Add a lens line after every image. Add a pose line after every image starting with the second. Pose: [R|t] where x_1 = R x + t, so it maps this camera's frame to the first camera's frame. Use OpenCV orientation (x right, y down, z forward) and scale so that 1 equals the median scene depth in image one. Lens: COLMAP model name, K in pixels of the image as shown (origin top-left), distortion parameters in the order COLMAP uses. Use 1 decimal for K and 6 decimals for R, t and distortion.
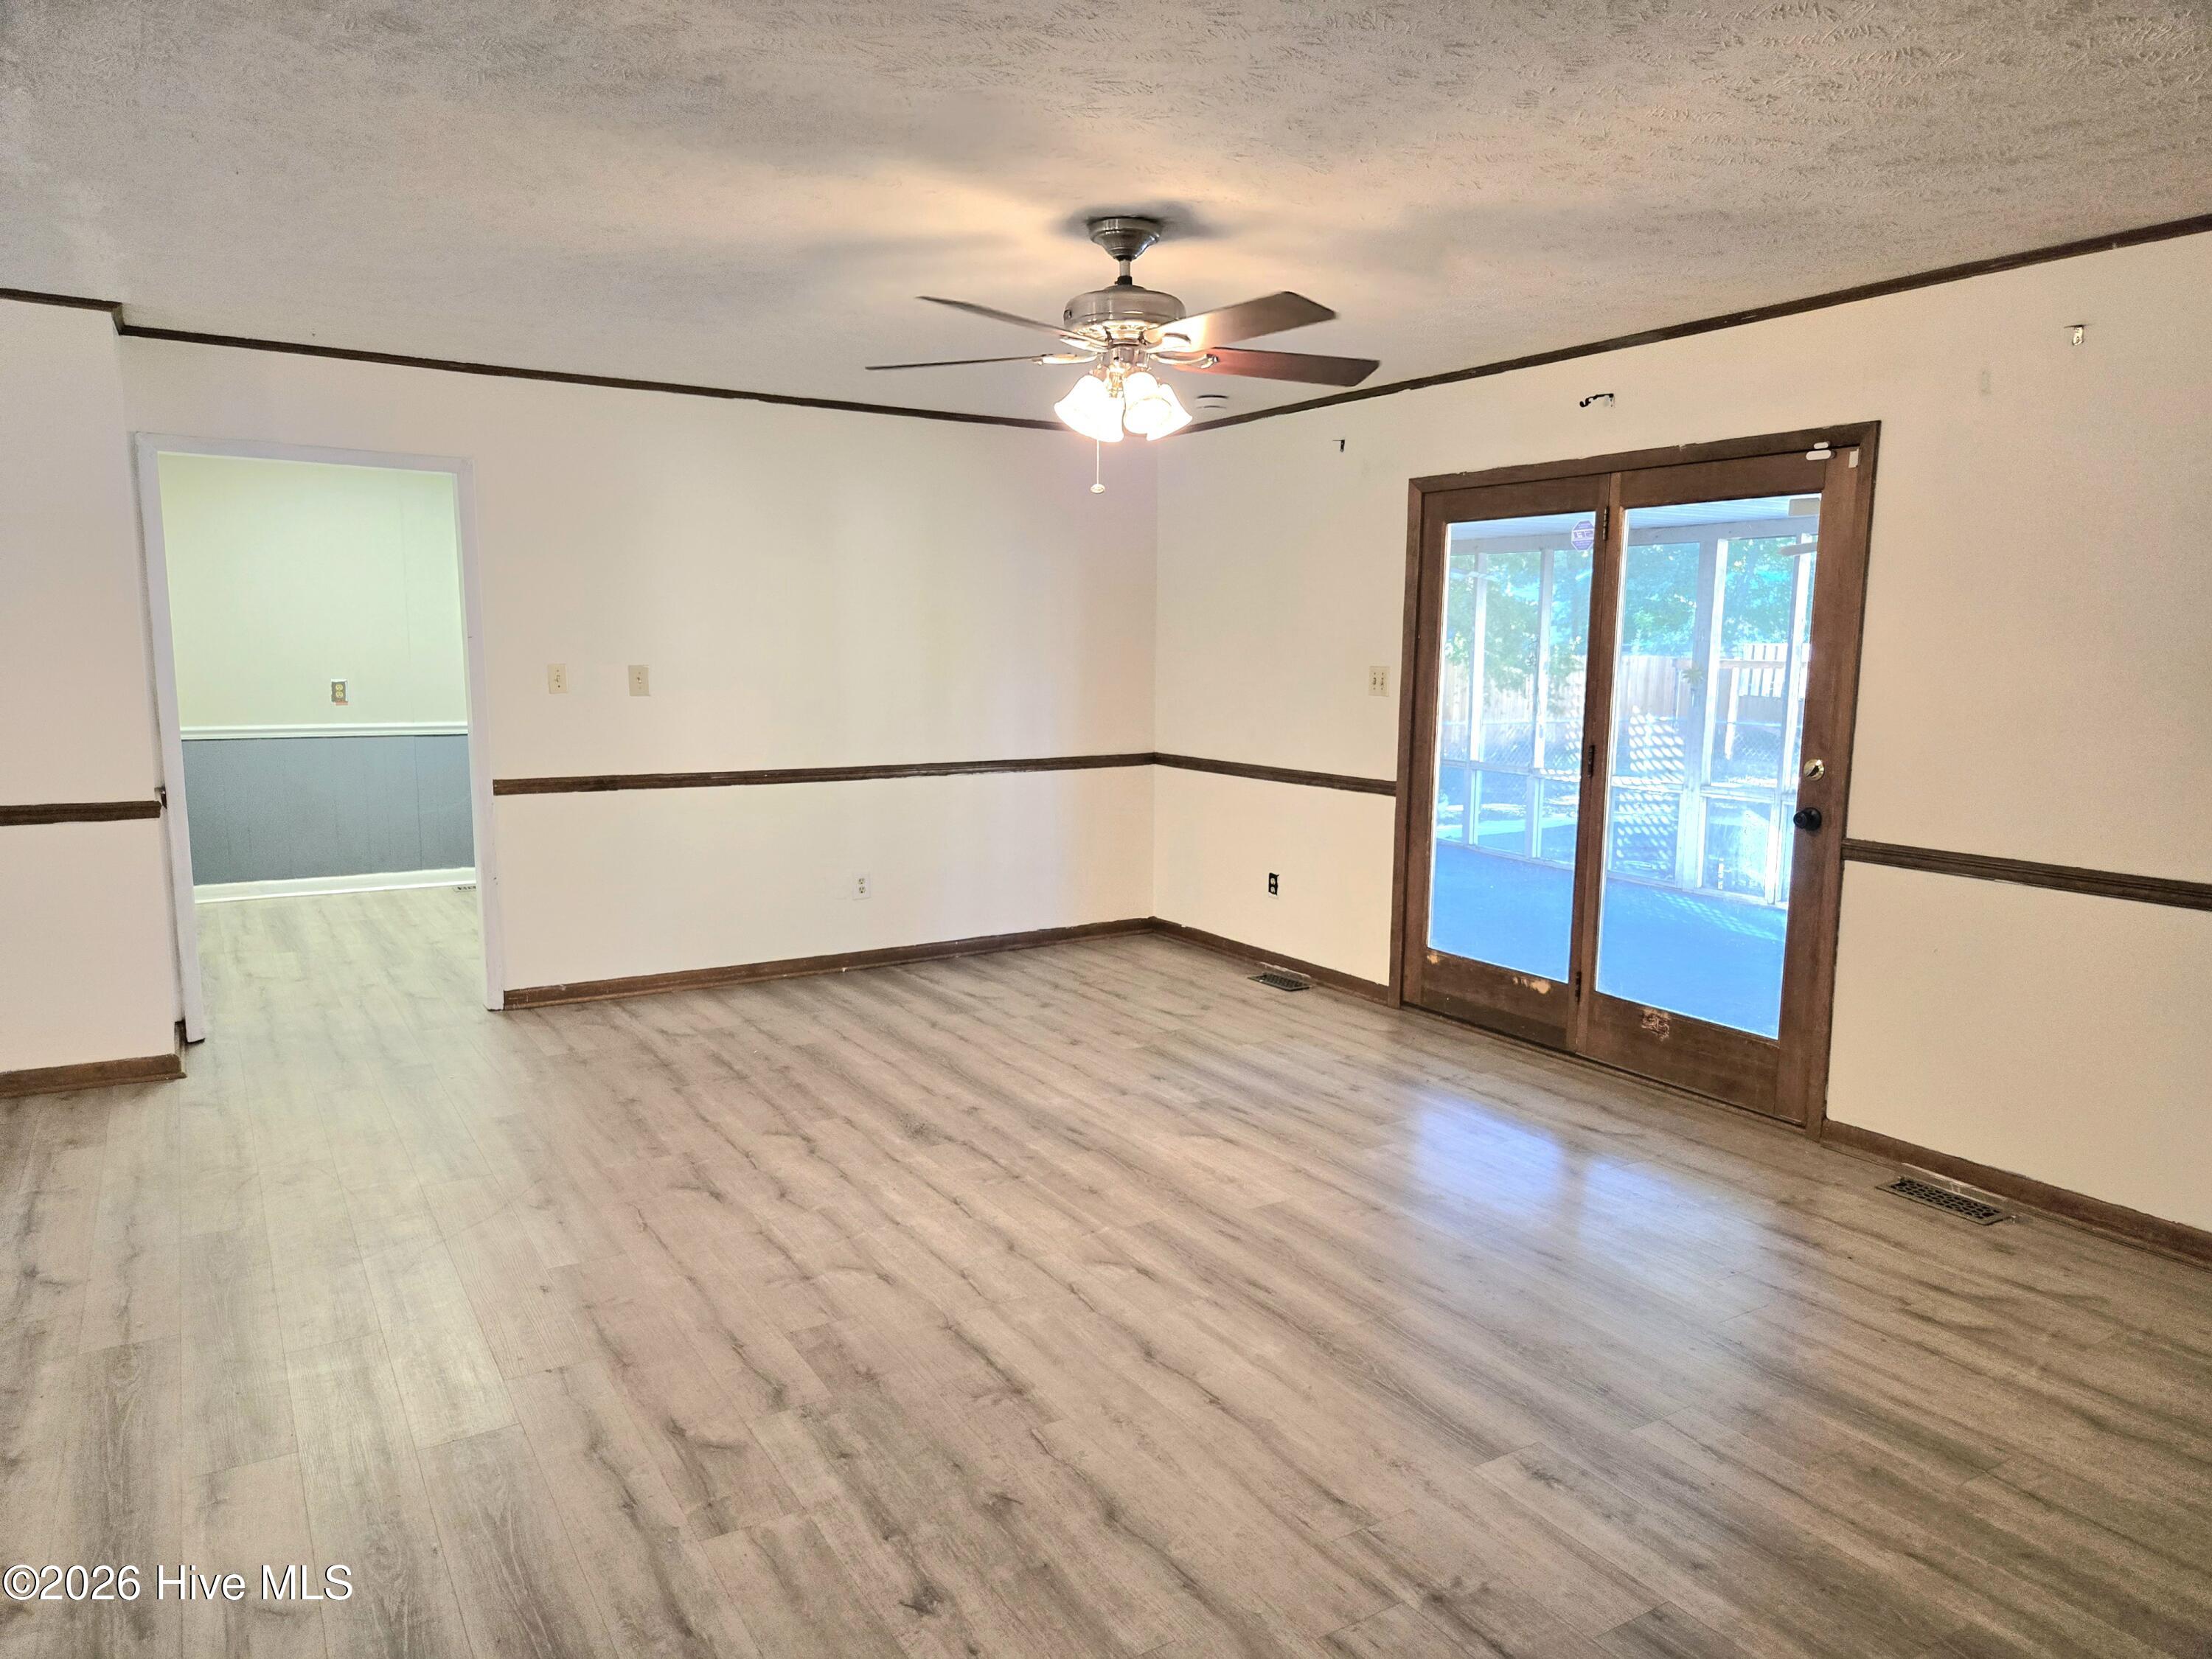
lens RADIAL K [[1486.8, 0, 1136.9], [0, 1486.8, 832.6], [0, 0, 1]] dist [0.074390, -0.056643]
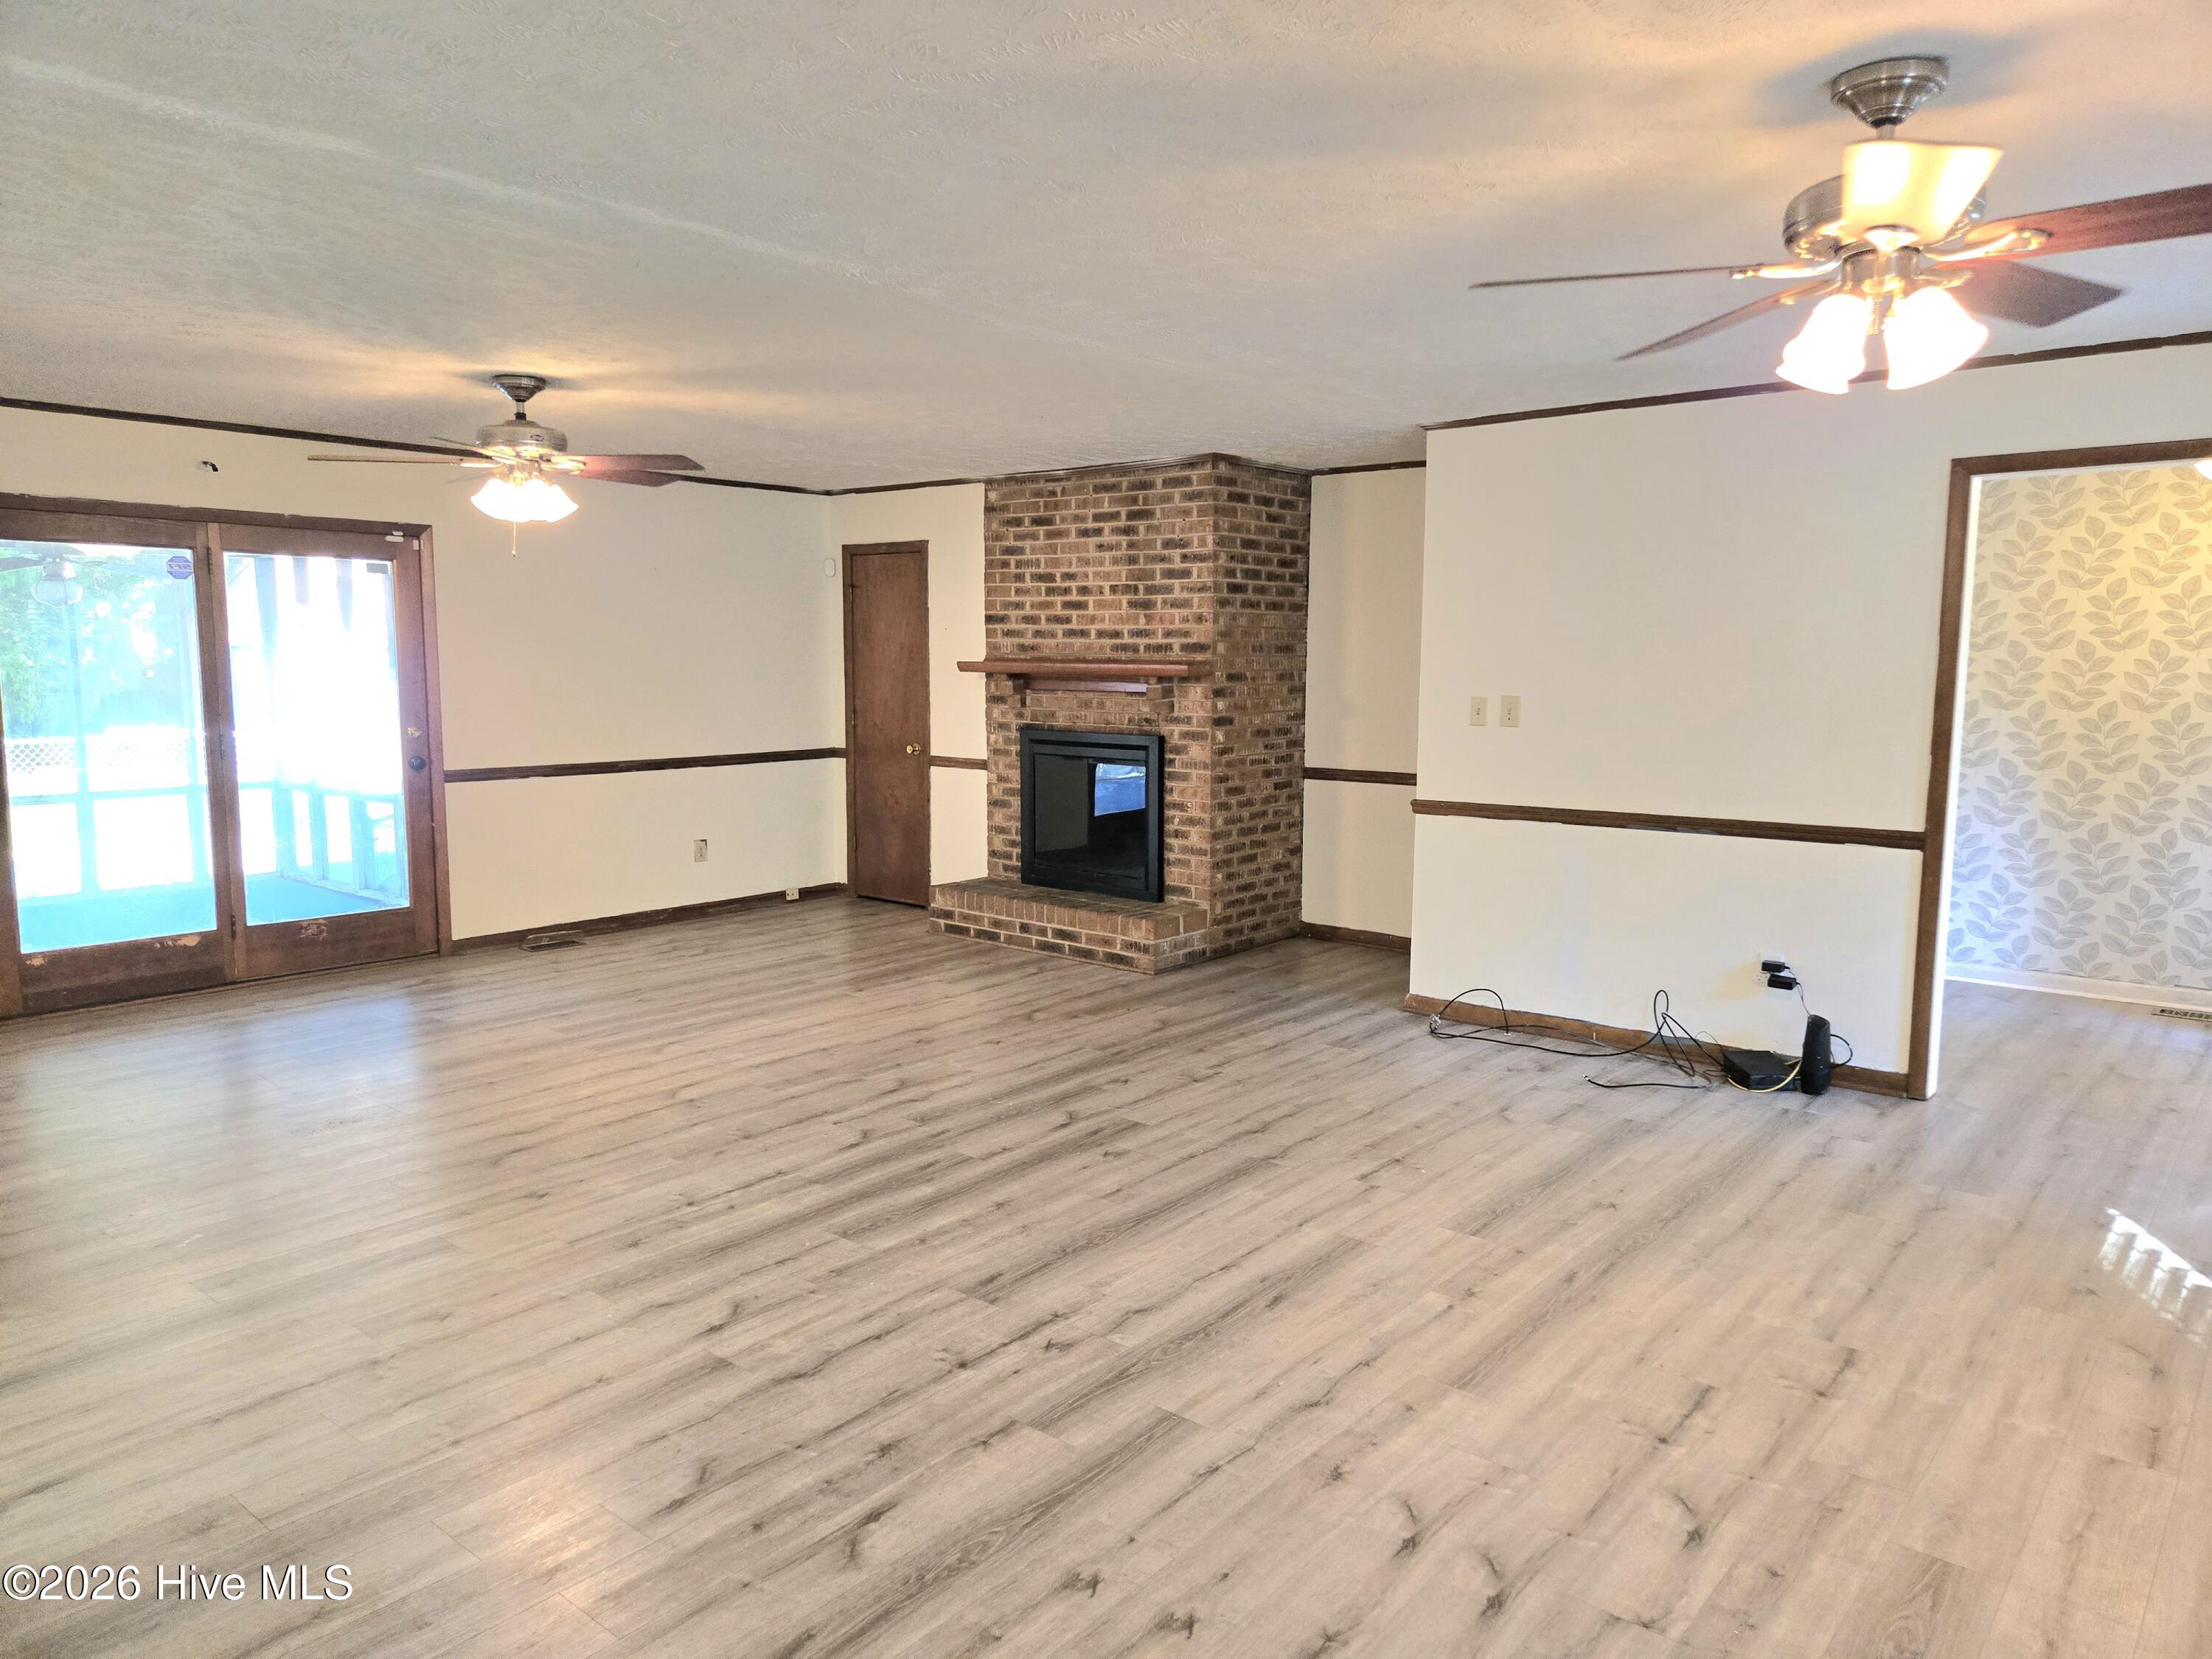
lens RADIAL K [[1462.6, 0, 1123.4], [0, 1462.6, 825.6], [0, 0, 1]] dist [0.069302, -0.036363]
pose [[-0.311513, -0.124194, 0.942091, -1.346212], [0.113259, 0.979502, 0.166576, -0.127497], [-0.943468, 0.158591, -0.291061, 0.785641]]
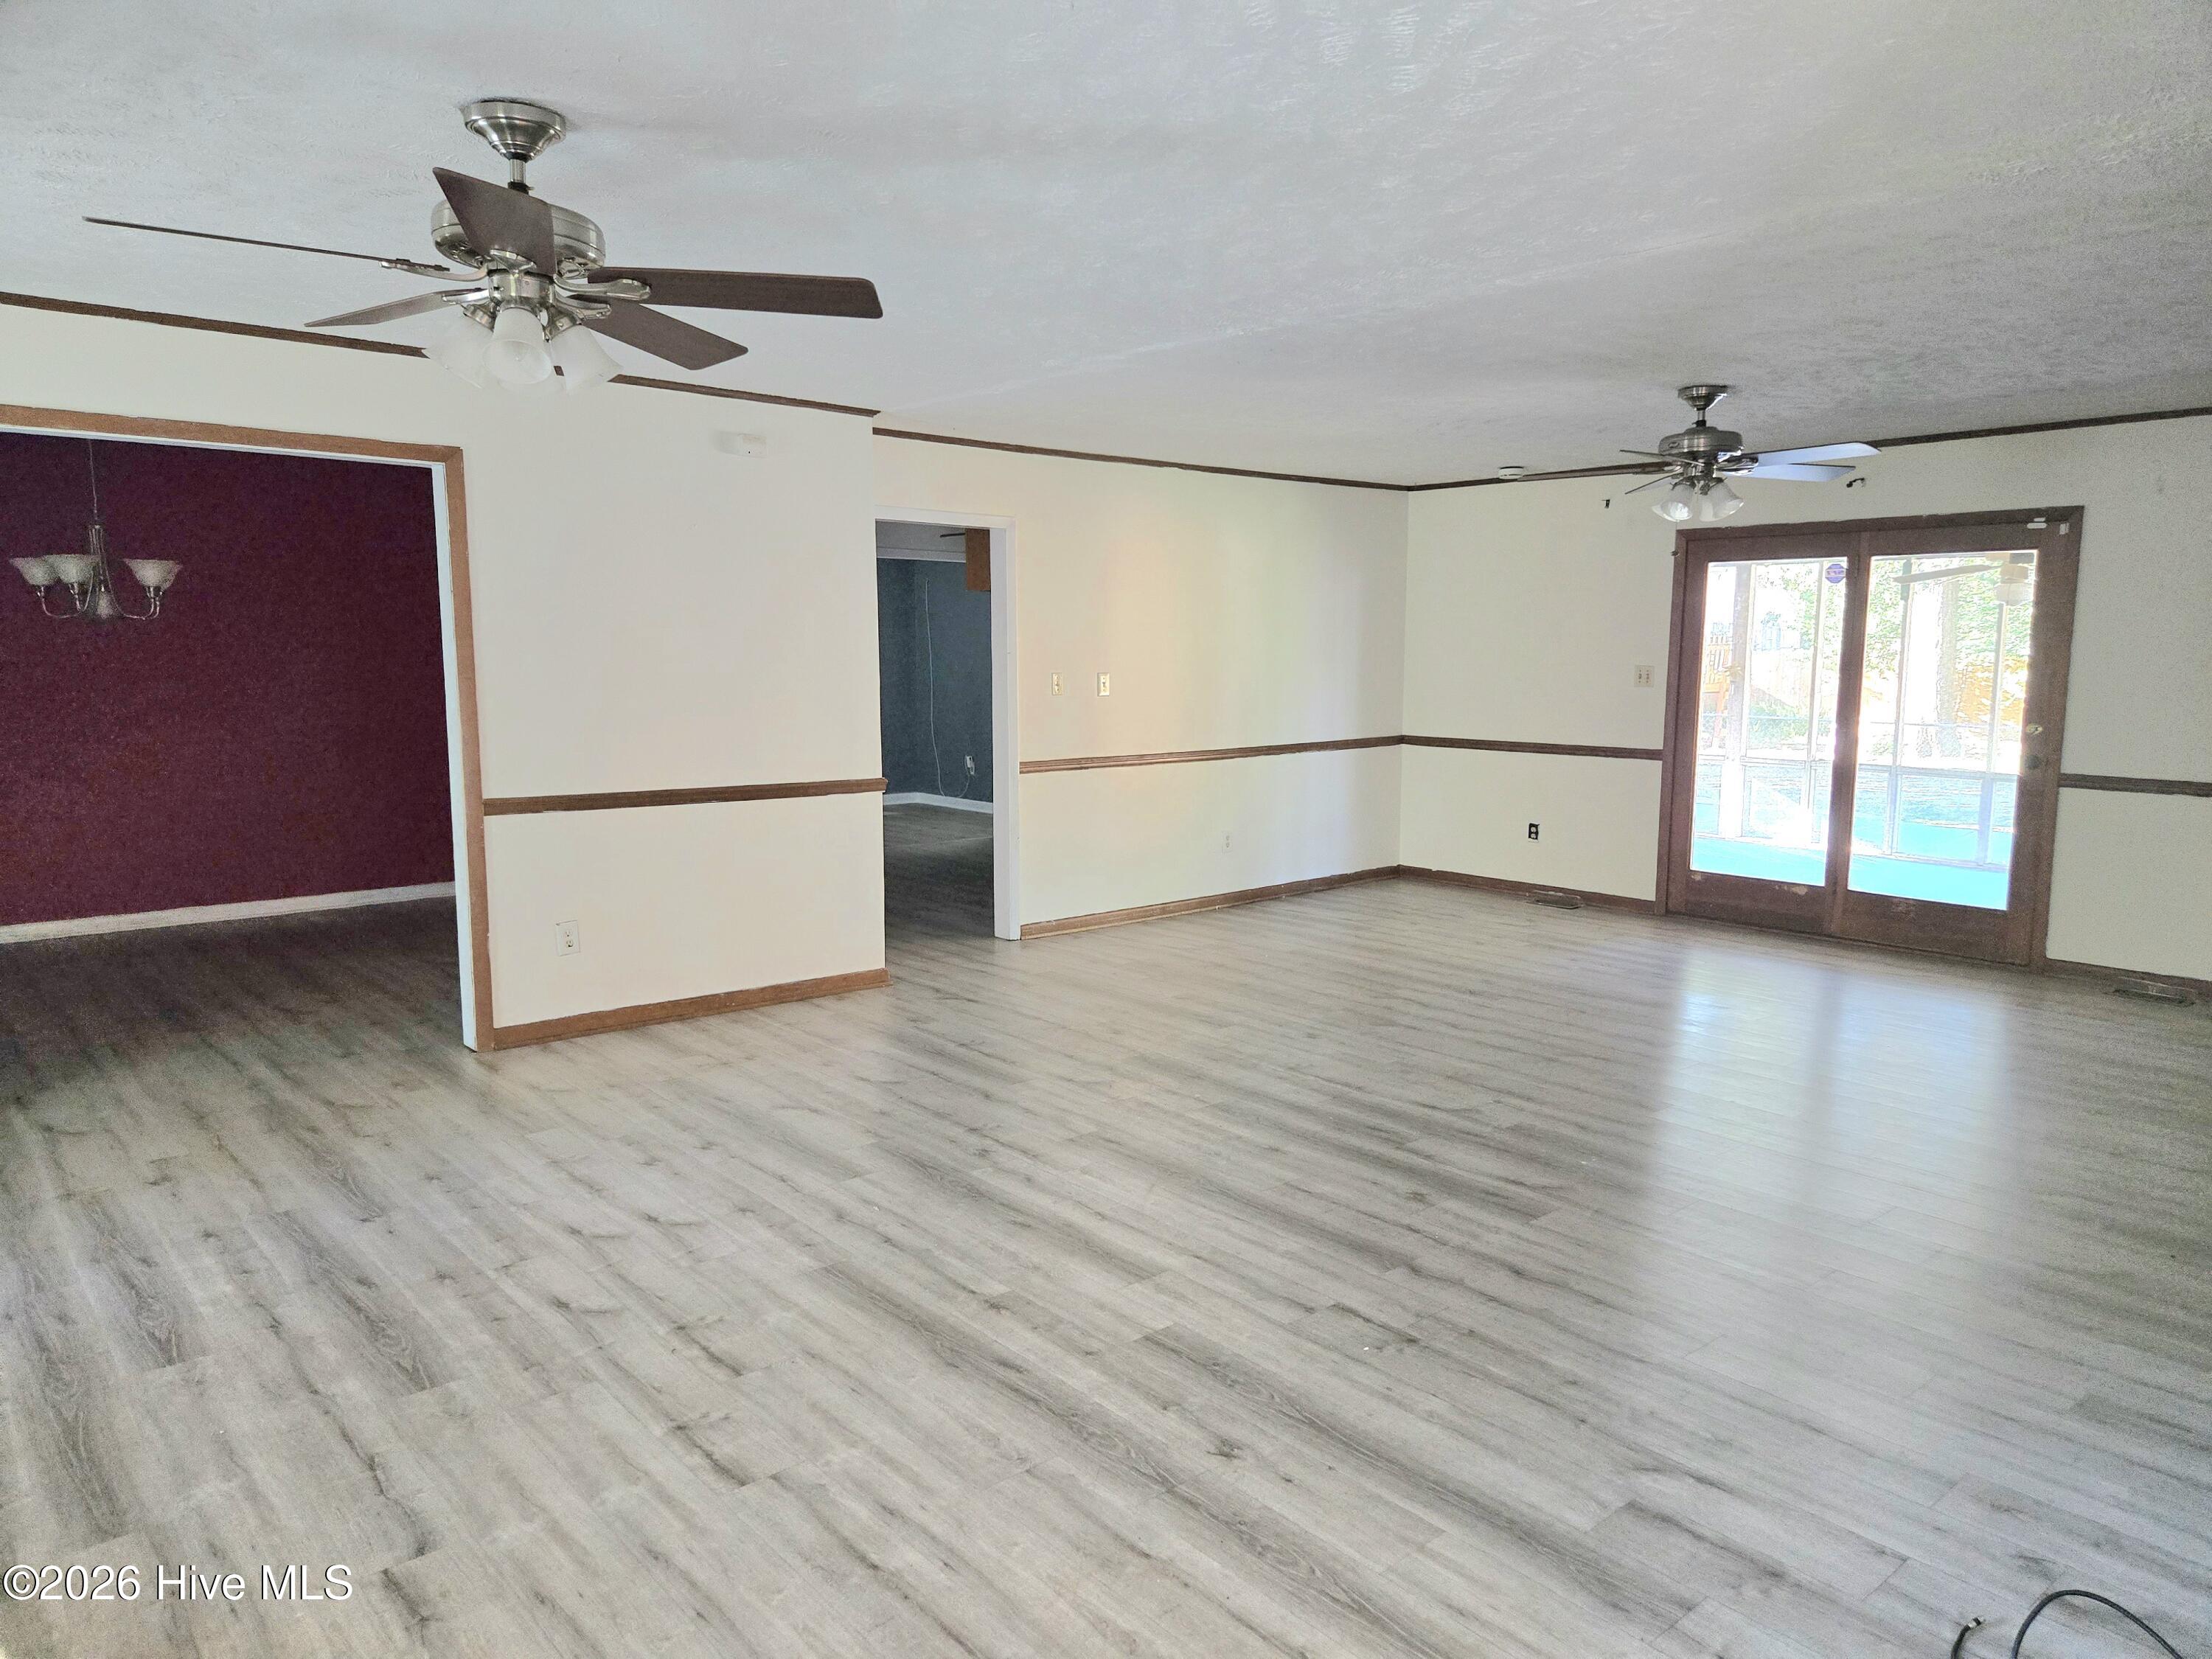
lens RADIAL K [[1491.8, 0, 1142.0], [0, 1491.8, 815.3], [0, 0, 1]] dist [0.051609, -0.001005]
pose [[0.987210, -0.026102, 0.157273, -0.709802], [0.027912, 0.999567, -0.009311, 0.034837], [-0.156962, 0.013582, 0.987511, -0.389104]]
